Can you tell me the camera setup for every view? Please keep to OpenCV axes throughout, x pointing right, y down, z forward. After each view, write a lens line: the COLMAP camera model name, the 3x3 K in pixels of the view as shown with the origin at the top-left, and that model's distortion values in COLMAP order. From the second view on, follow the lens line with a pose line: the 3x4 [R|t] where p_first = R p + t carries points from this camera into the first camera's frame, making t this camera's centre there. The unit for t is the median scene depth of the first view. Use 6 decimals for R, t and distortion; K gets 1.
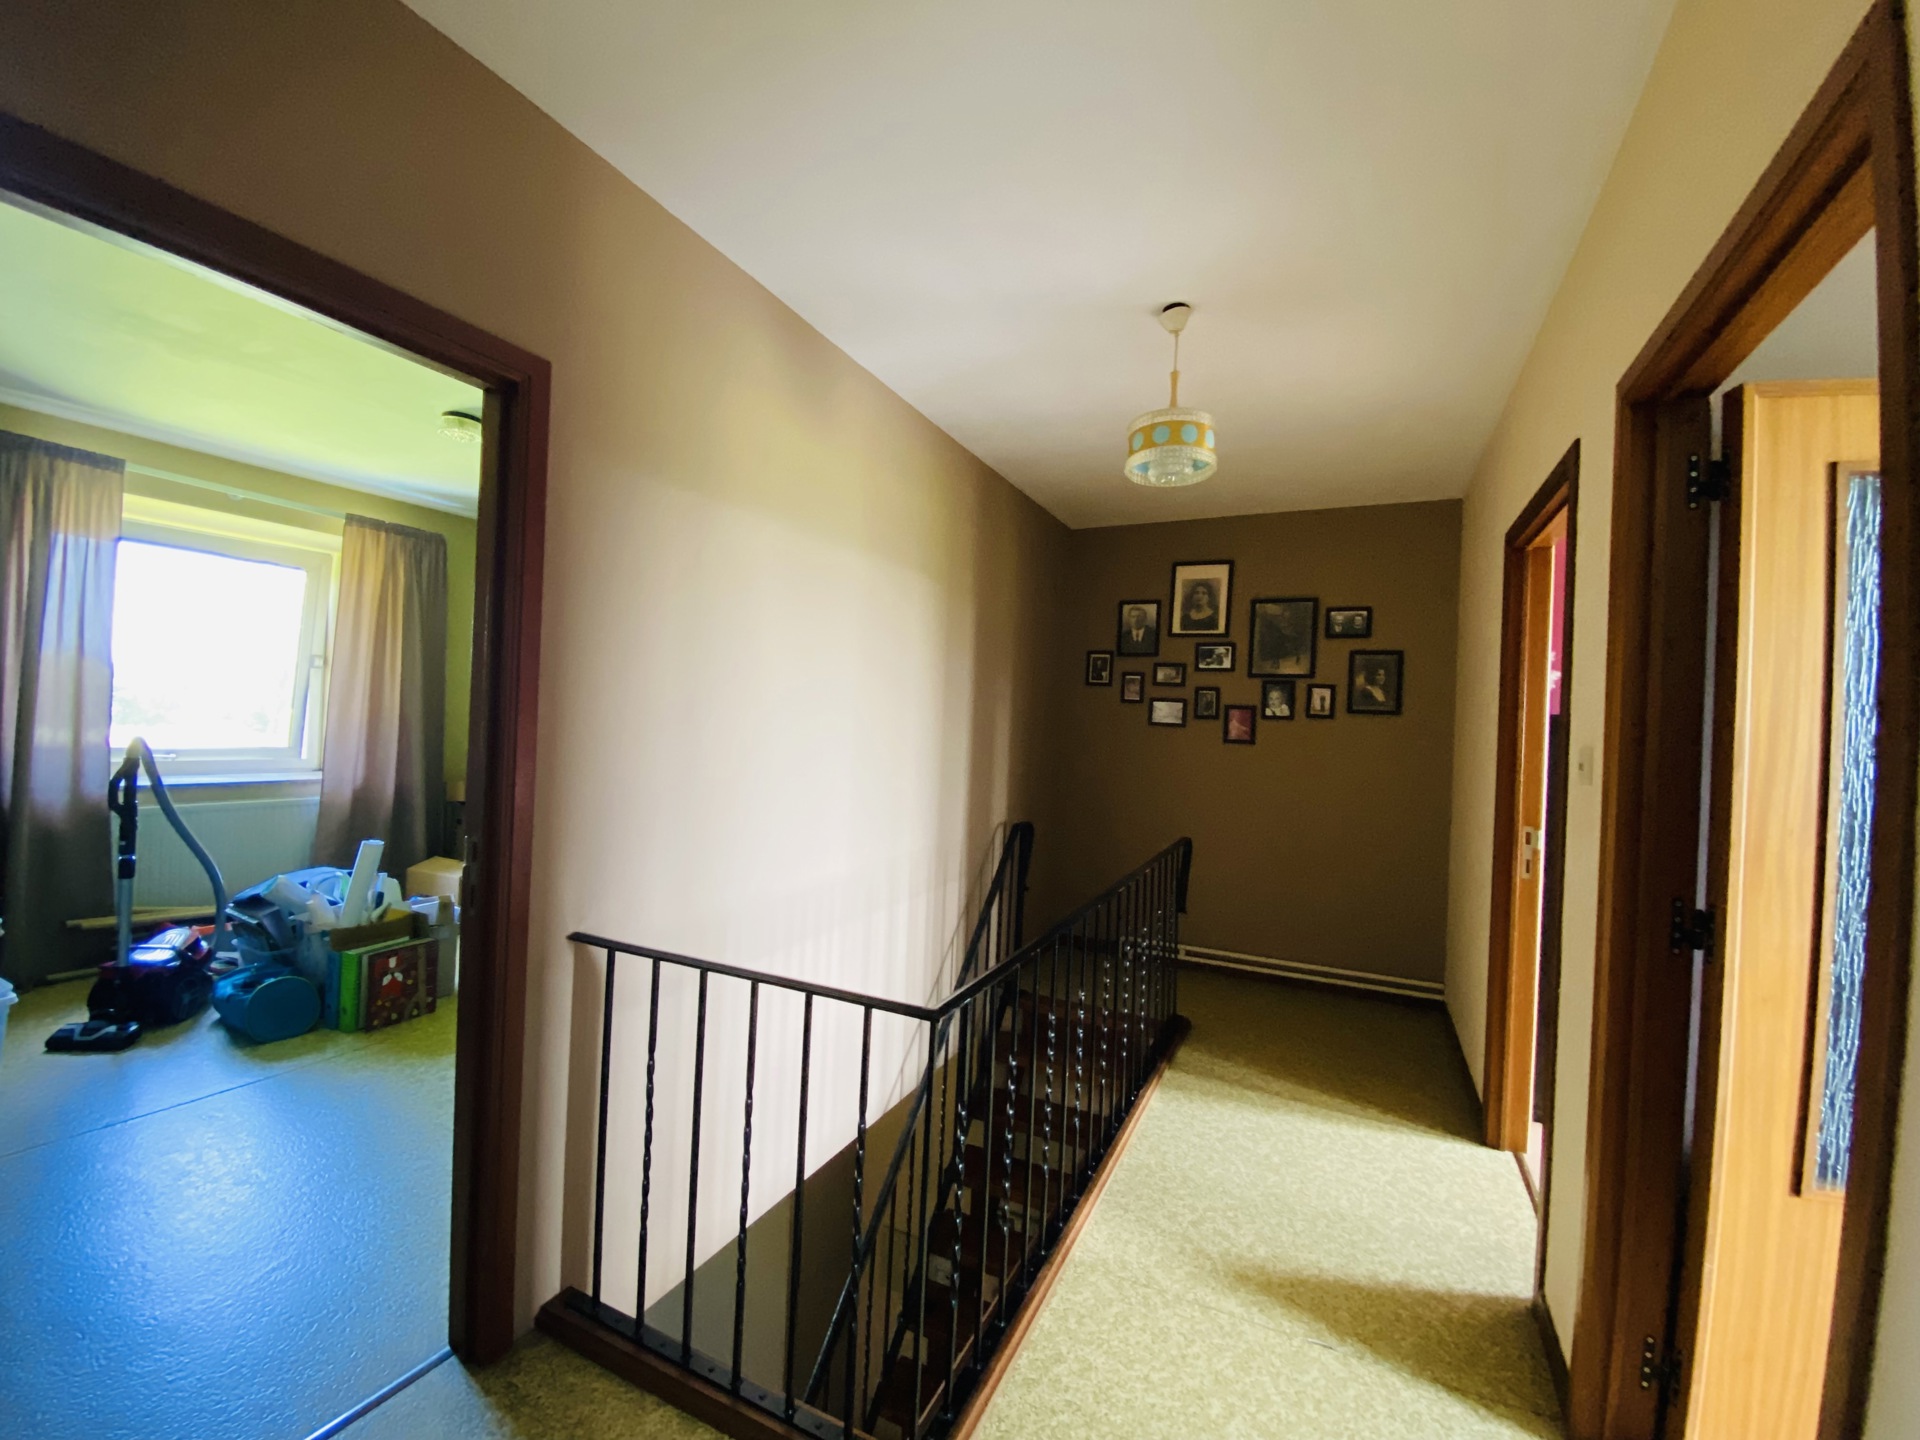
lens RADIAL K [[784.7, 0, 962.3], [0, 784.7, 719.1], [0, 0, 1]] dist [0.029354, -0.025931]
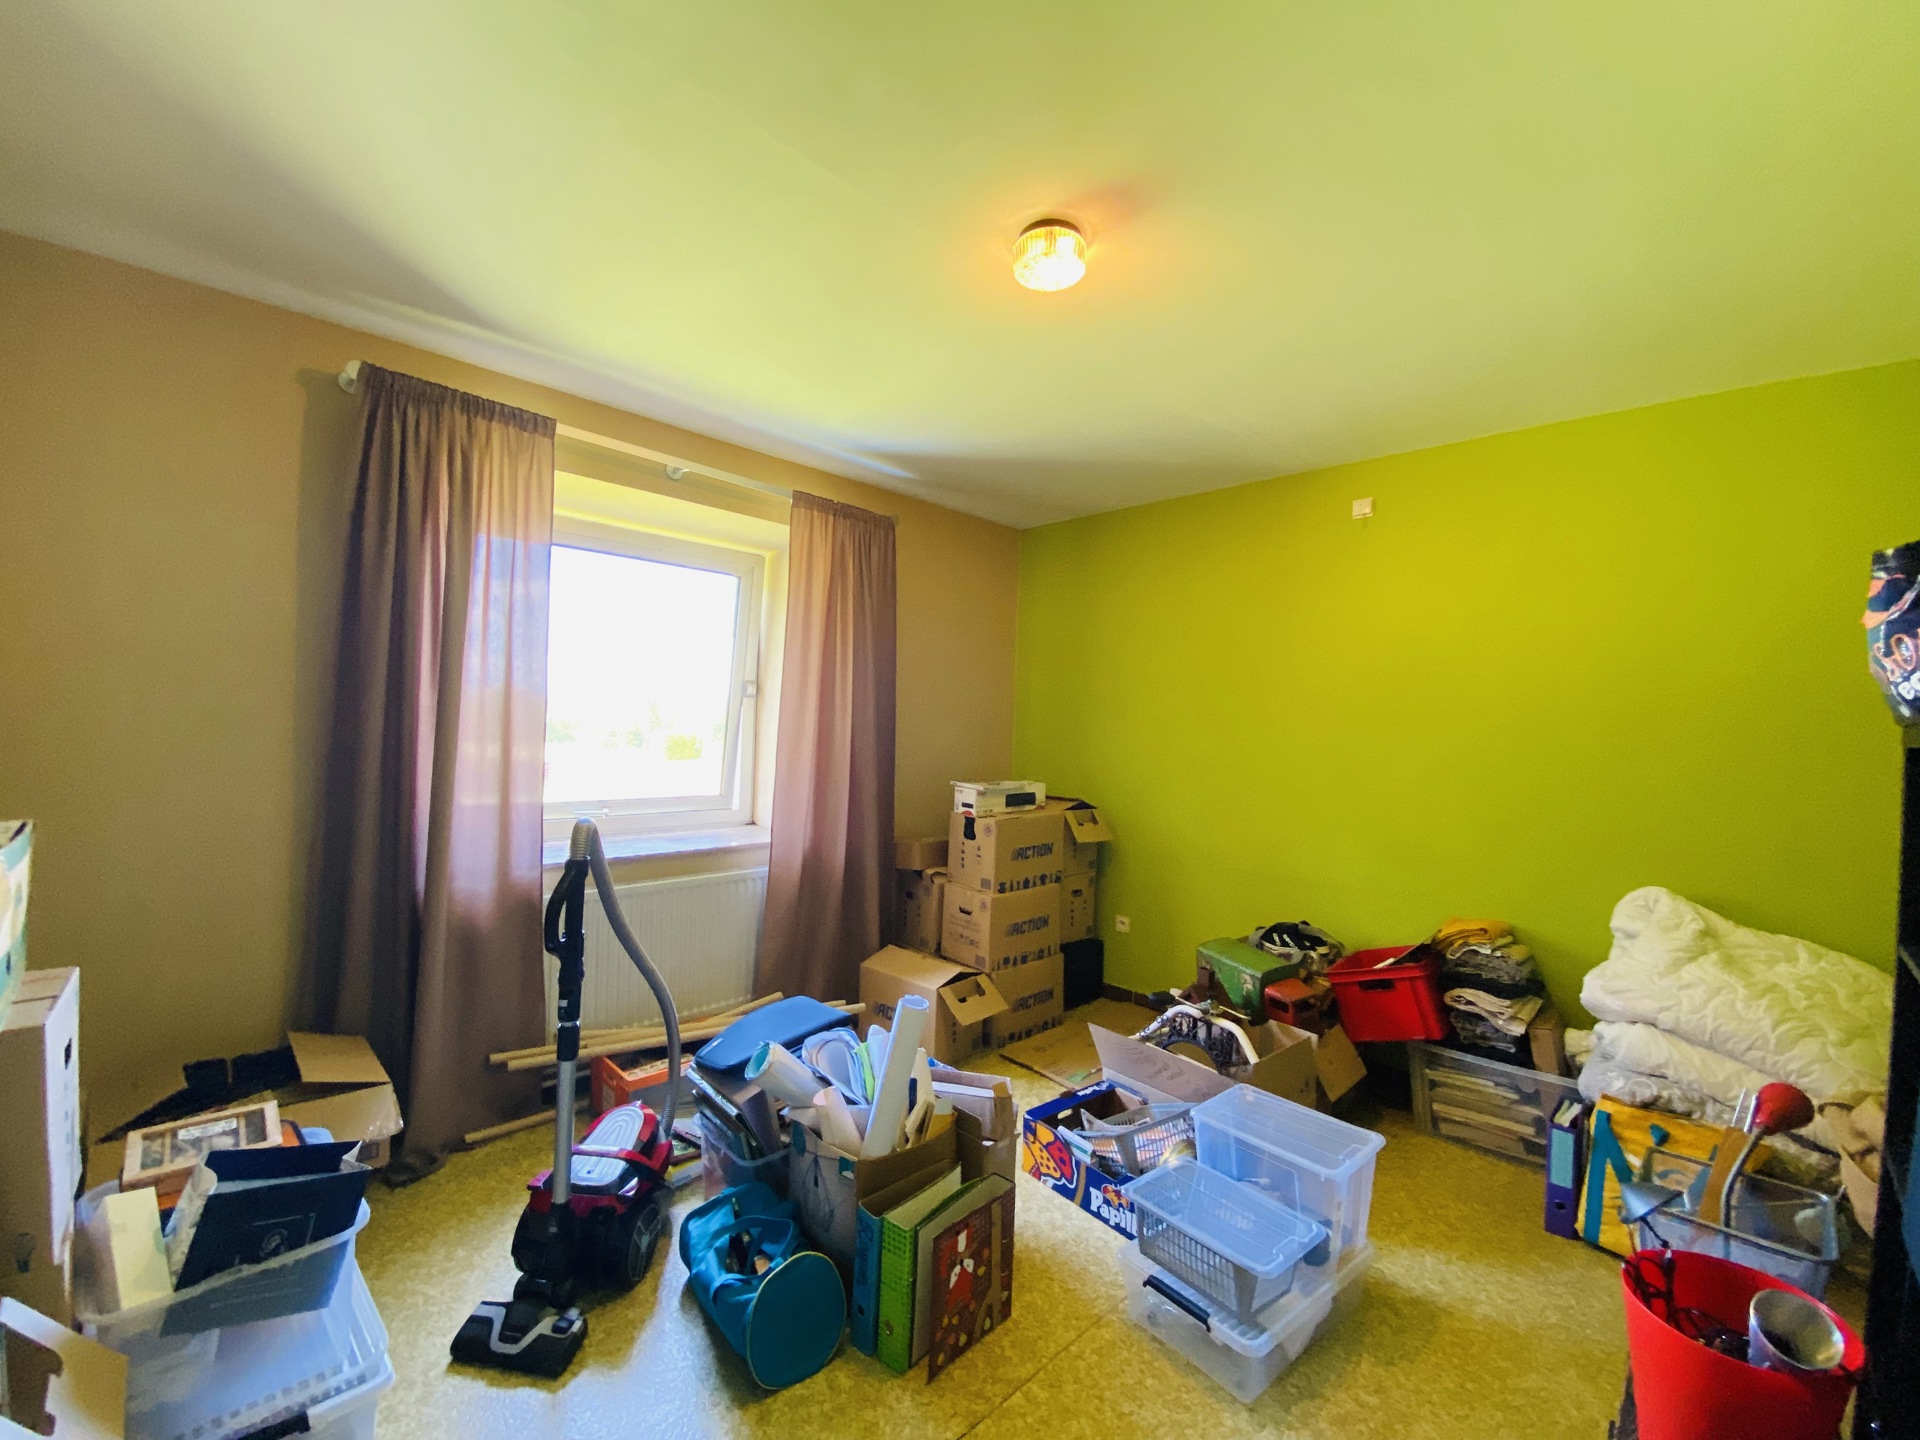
lens RADIAL K [[775.9, 0, 966.7], [0, 775.9, 713.2], [0, 0, 1]] dist [0.019130, -0.016126]
pose [[0.947023, -0.019840, -0.320551, -0.513034], [0.013690, 0.999677, -0.021428, -0.040368], [0.320872, 0.015904, 0.946989, 0.466675]]
